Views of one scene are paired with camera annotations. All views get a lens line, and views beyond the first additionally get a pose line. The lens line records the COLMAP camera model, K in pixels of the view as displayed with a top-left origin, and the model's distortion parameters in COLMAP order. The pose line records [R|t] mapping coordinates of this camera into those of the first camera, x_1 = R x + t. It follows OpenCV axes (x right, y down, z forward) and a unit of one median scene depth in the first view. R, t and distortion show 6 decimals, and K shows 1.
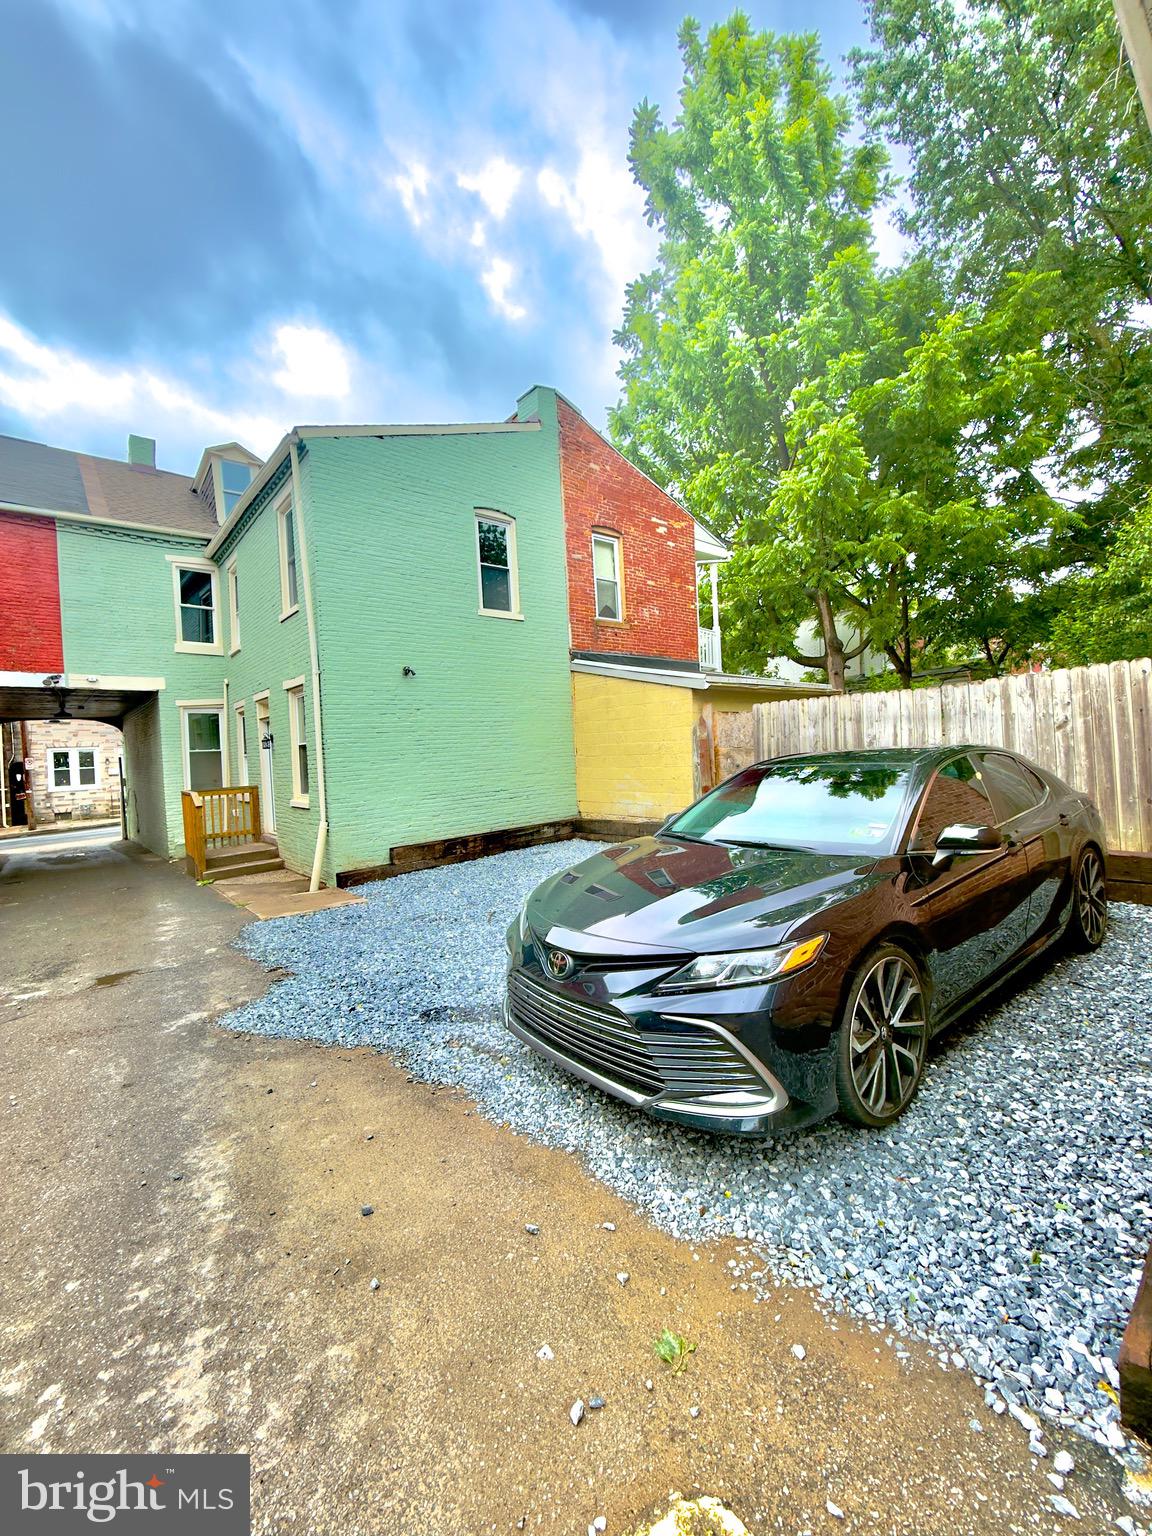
lens RADIAL K [[608.8, 0, 578.0], [0, 608.8, 762.0], [0, 0, 1]] dist [-0.000894, 0.000344]
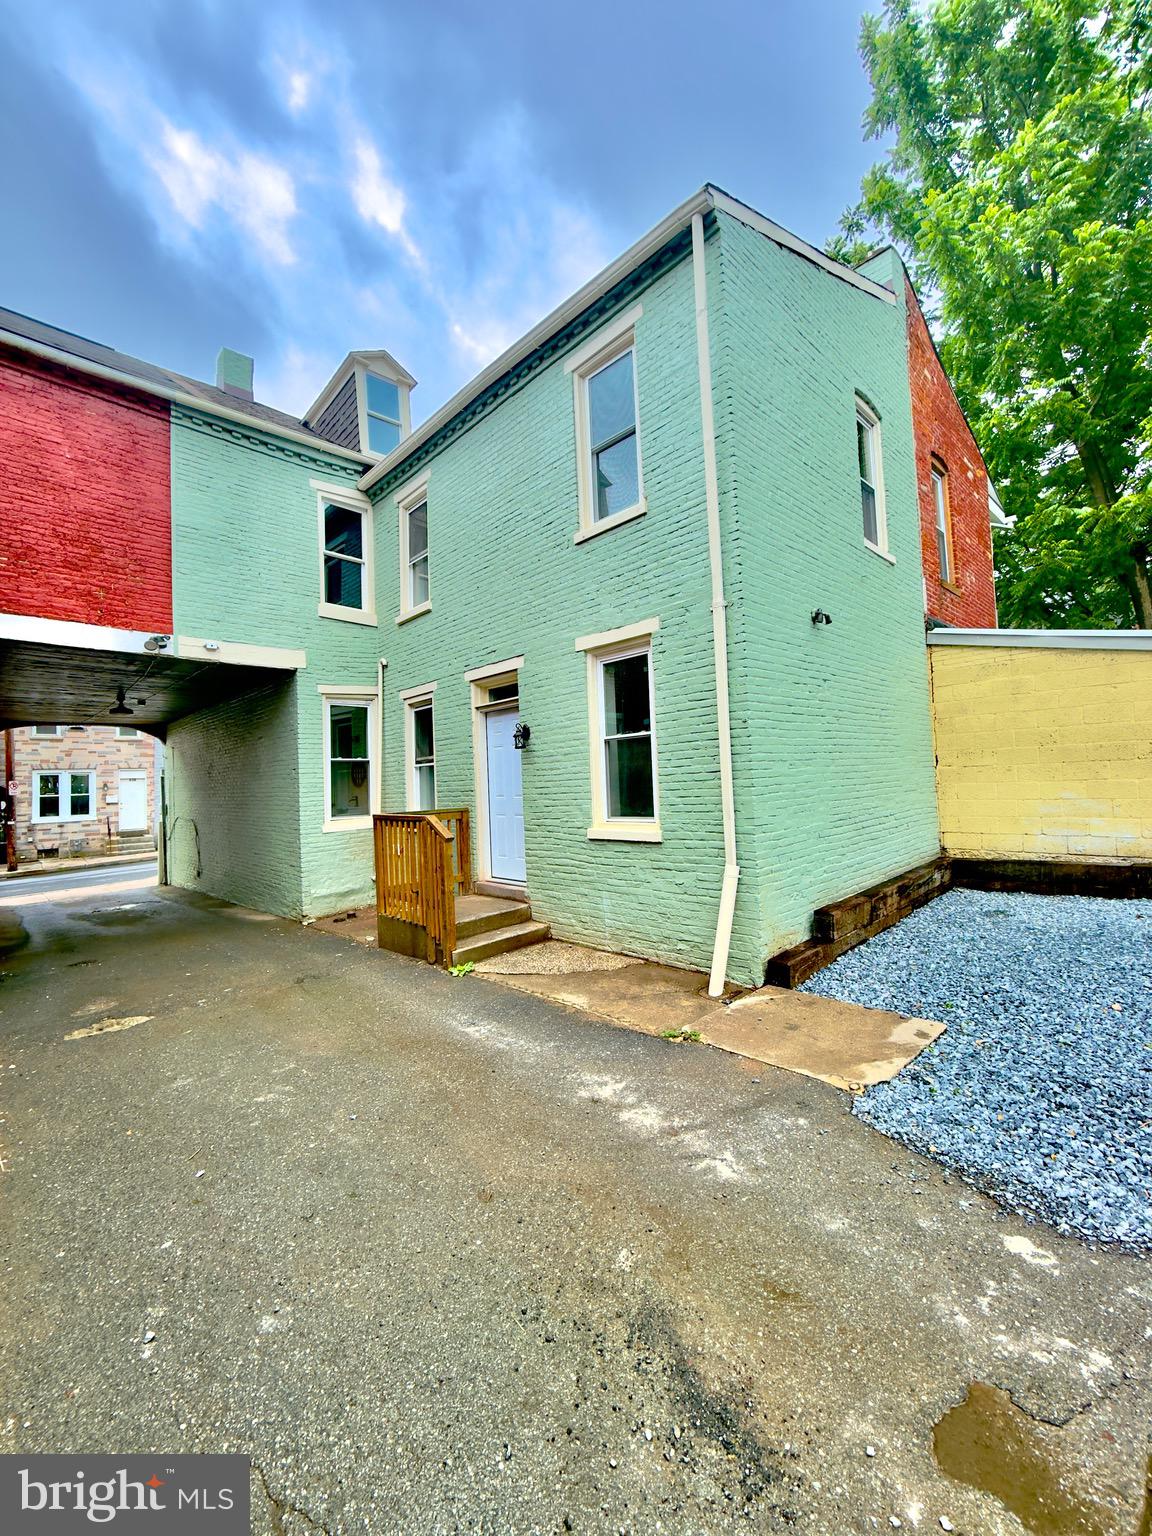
lens RADIAL K [[608.8, 0, 576.5], [0, 608.8, 762.5], [0, 0, 1]] dist [-0.000894, 0.000344]
pose [[0.998322, 0.007848, 0.057378, -0.434444], [-0.004523, 0.998315, -0.057843, 0.025981], [-0.057735, 0.057487, 0.996675, 0.322364]]
